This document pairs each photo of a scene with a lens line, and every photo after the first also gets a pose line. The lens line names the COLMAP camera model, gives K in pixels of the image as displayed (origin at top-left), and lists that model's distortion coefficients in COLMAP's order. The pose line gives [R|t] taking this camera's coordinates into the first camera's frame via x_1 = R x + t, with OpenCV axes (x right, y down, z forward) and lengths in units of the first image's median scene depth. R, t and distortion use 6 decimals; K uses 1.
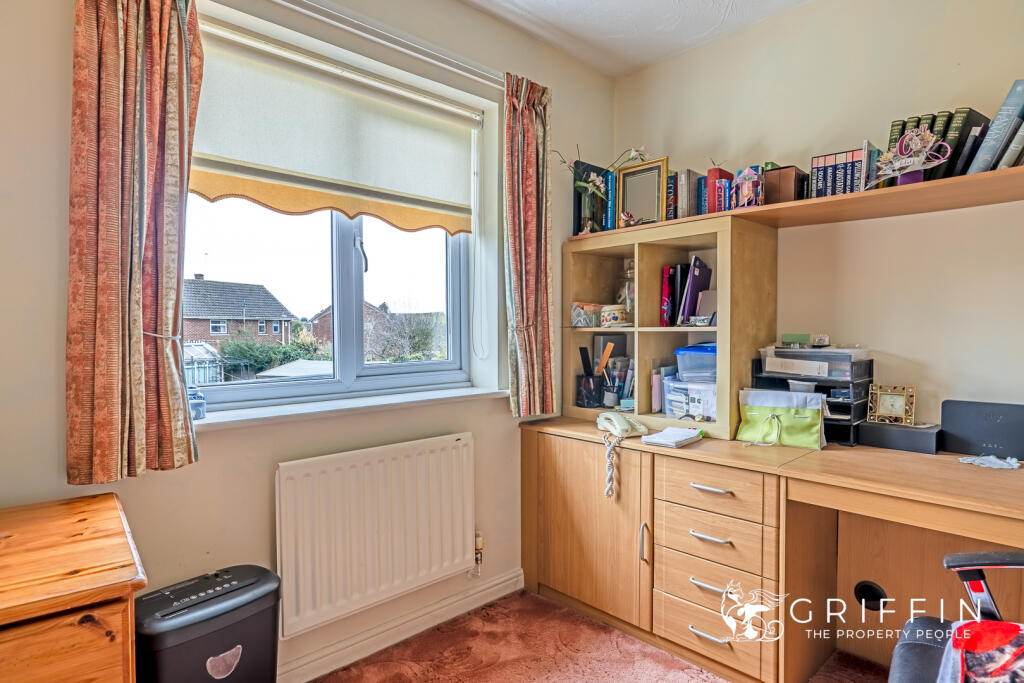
lens RADIAL K [[537.8, 0, 508.3], [0, 537.8, 341.4], [0, 0, 1]] dist [-0.006128, 0.001429]
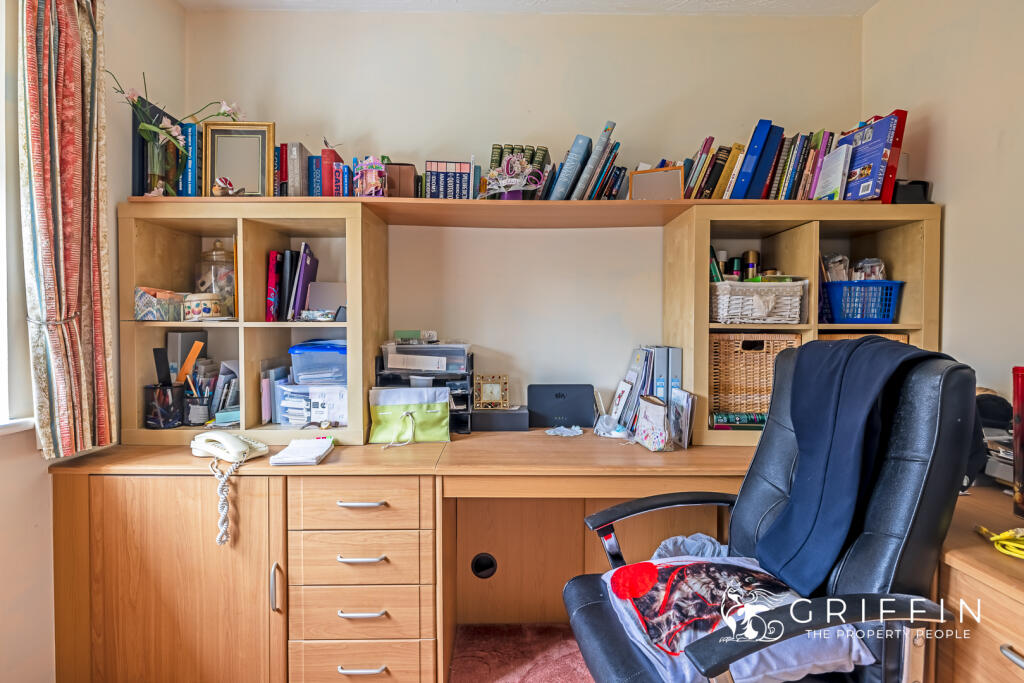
lens RADIAL K [[537.8, 0, 514.0], [0, 537.8, 334.3], [0, 0, 1]] dist [-0.006128, 0.001429]
pose [[0.682578, -0.005177, 0.730795, -0.079292], [0.010047, 0.999947, -0.002301, -0.001805], [-0.730744, 0.008913, 0.682593, 0.162605]]
